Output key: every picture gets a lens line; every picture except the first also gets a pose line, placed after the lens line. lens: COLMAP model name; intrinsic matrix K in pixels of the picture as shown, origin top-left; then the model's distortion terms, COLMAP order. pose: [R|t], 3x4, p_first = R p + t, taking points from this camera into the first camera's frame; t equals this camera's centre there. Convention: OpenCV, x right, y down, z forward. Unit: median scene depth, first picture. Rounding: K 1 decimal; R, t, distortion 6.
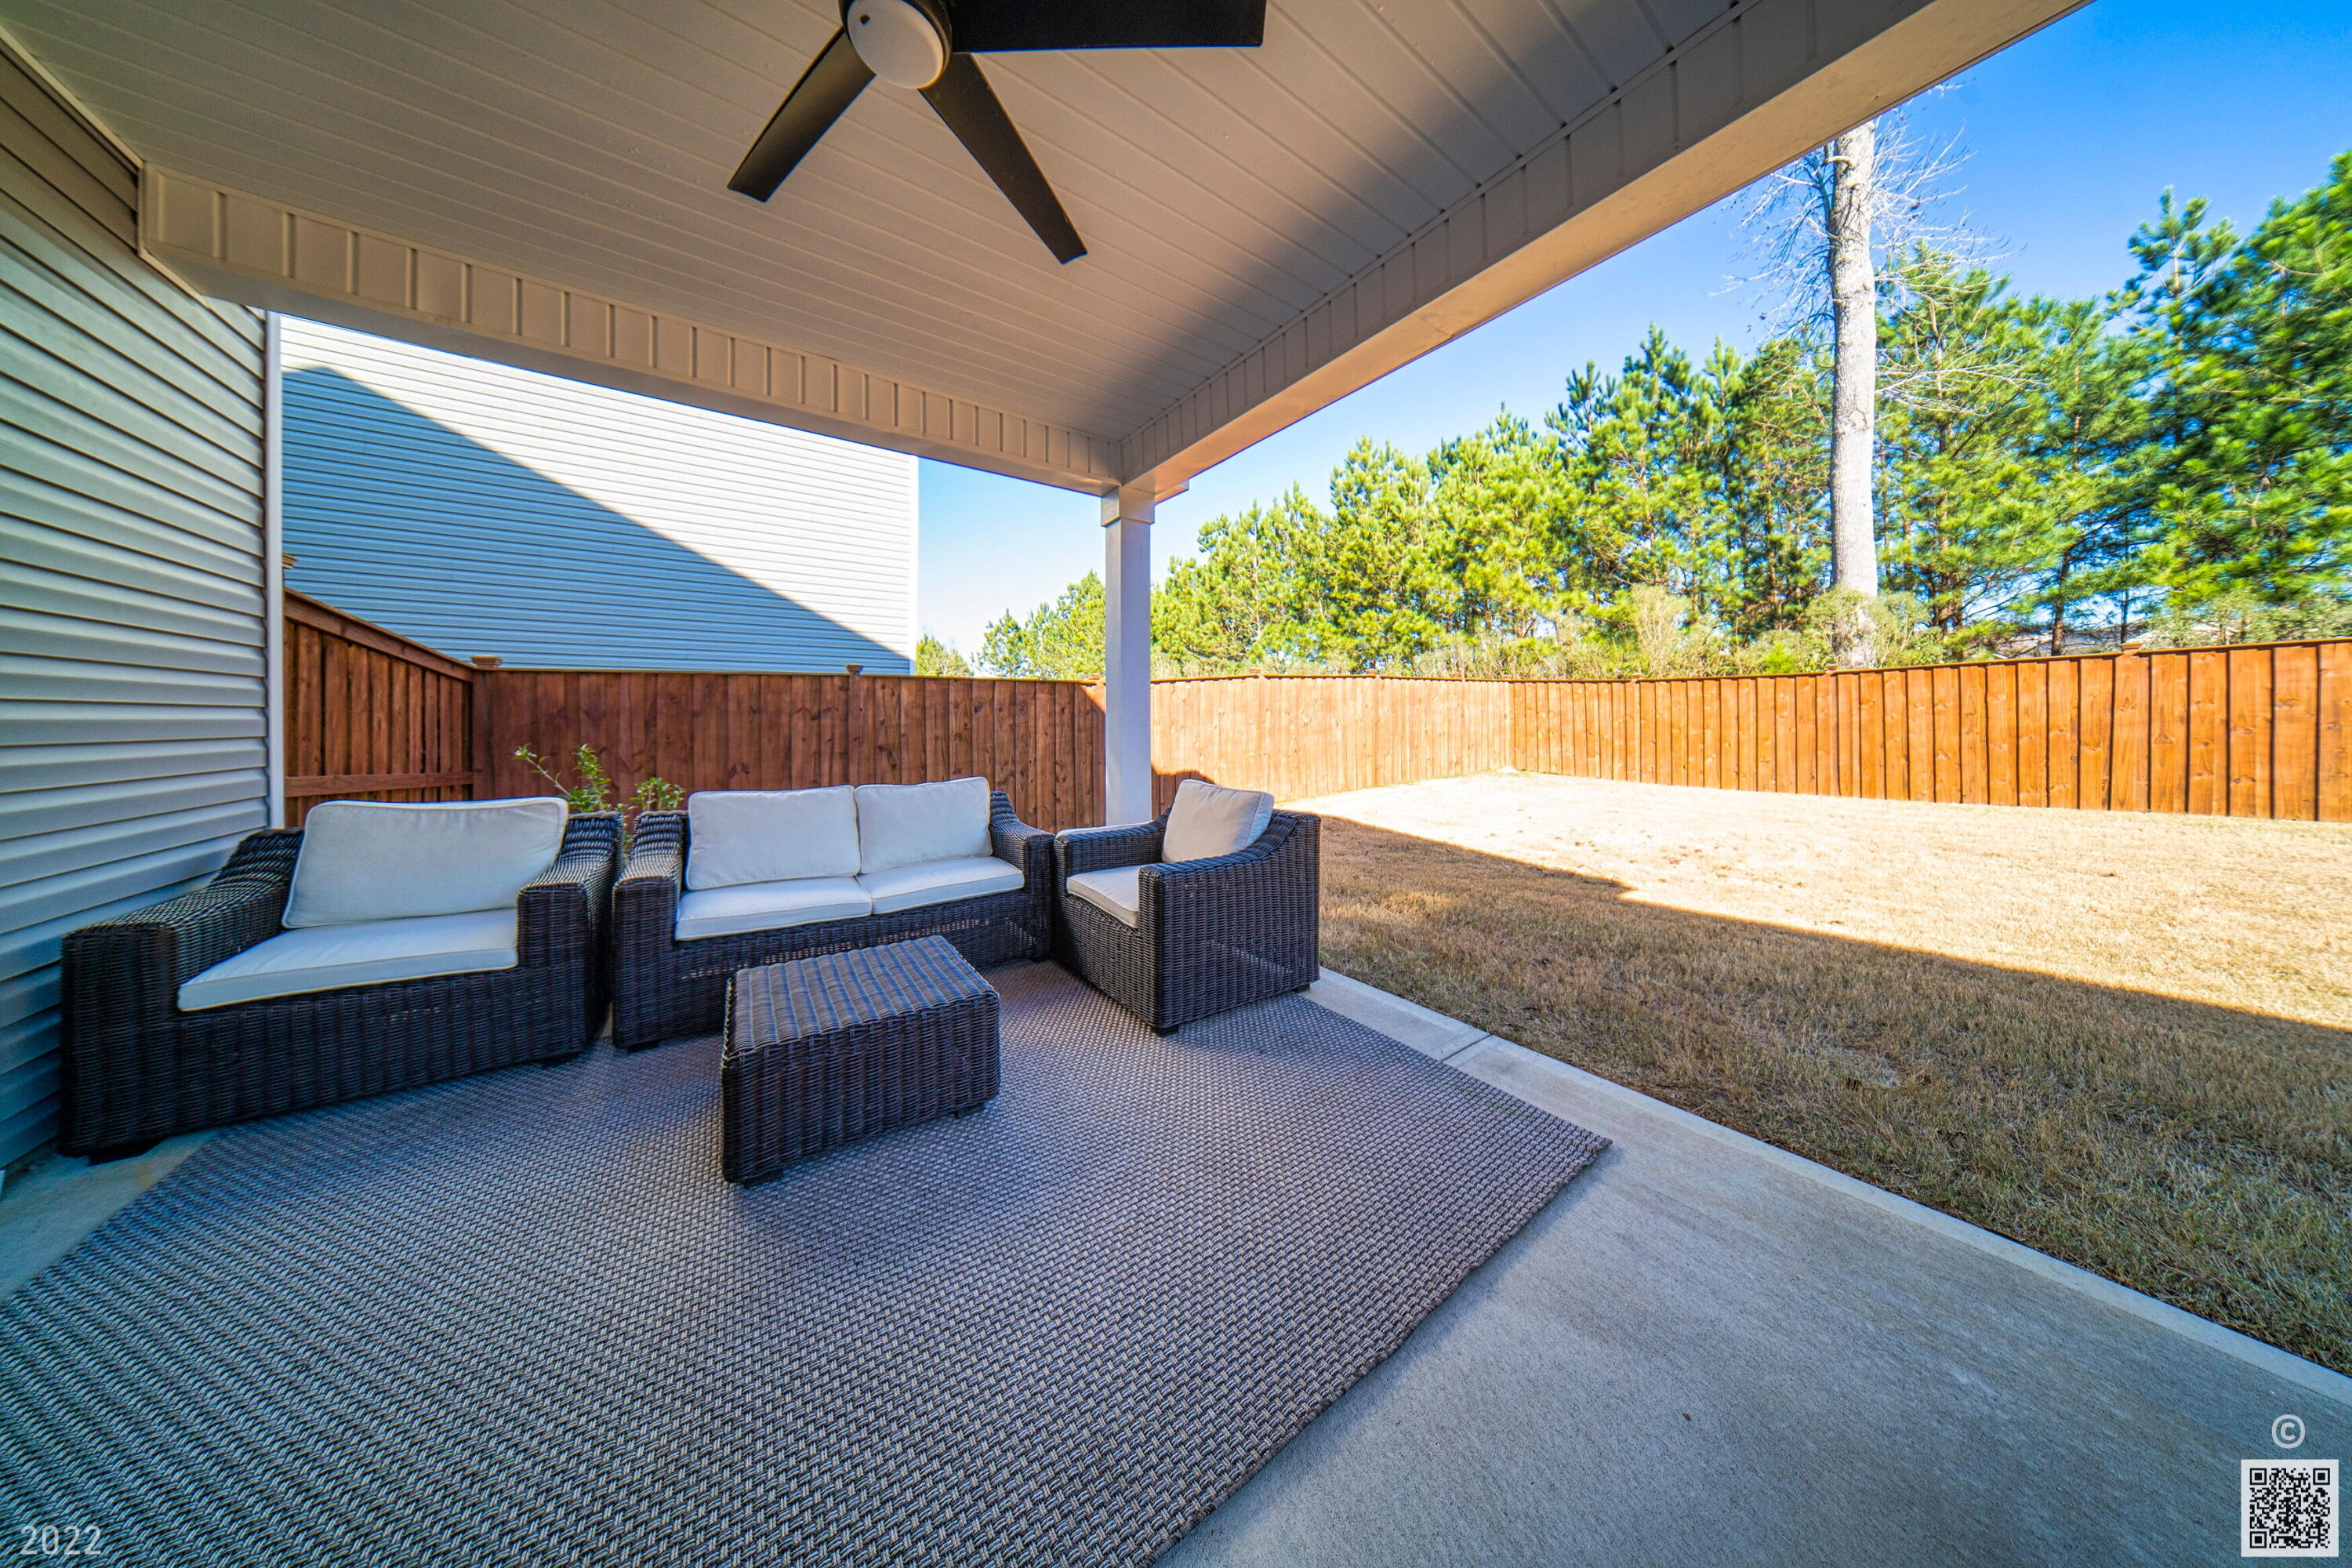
lens RADIAL K [[637.6, 0, 1177.3], [0, 637.6, 723.8], [0, 0, 1]] dist [0.000160, 0.000015]
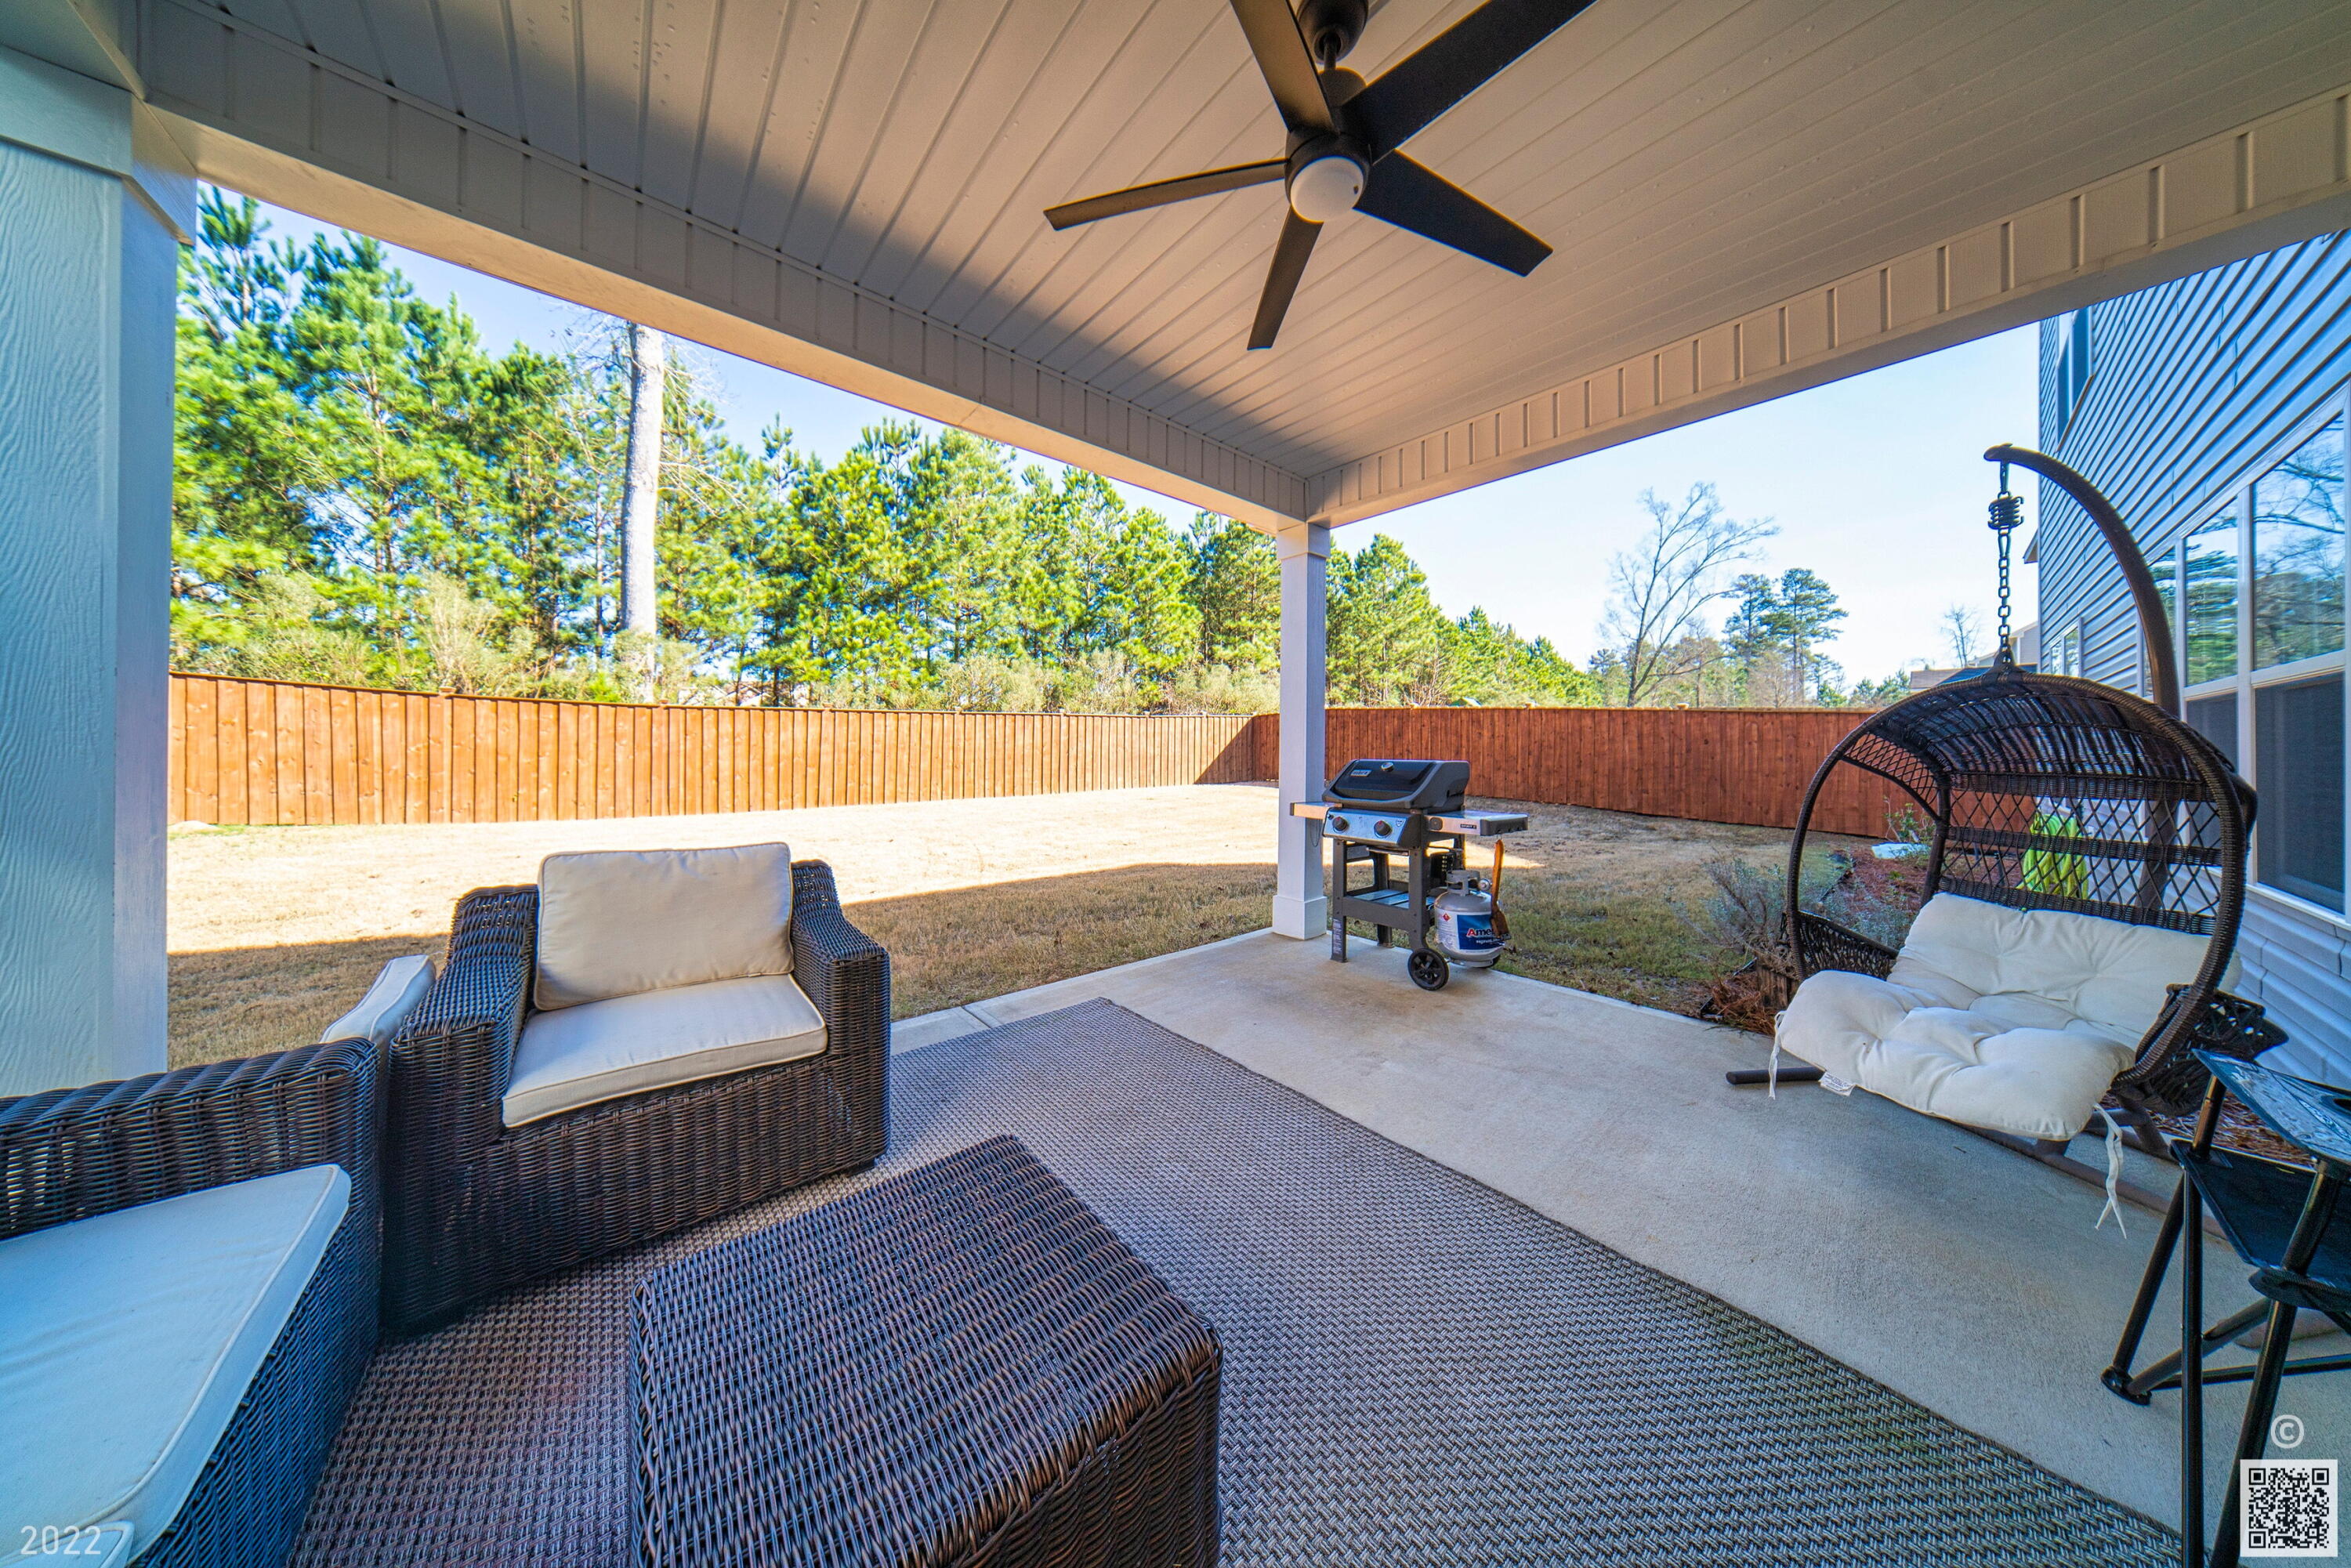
lens RADIAL K [[677.4, 0, 1175.7], [0, 677.4, 758.1], [0, 0, 1]] dist [0.000418, 0.000031]
pose [[-0.084610, -0.004133, 0.996406, -0.213718], [-0.007884, 0.999963, 0.003479, -0.000131], [-0.996383, -0.007561, -0.084639, 0.180377]]
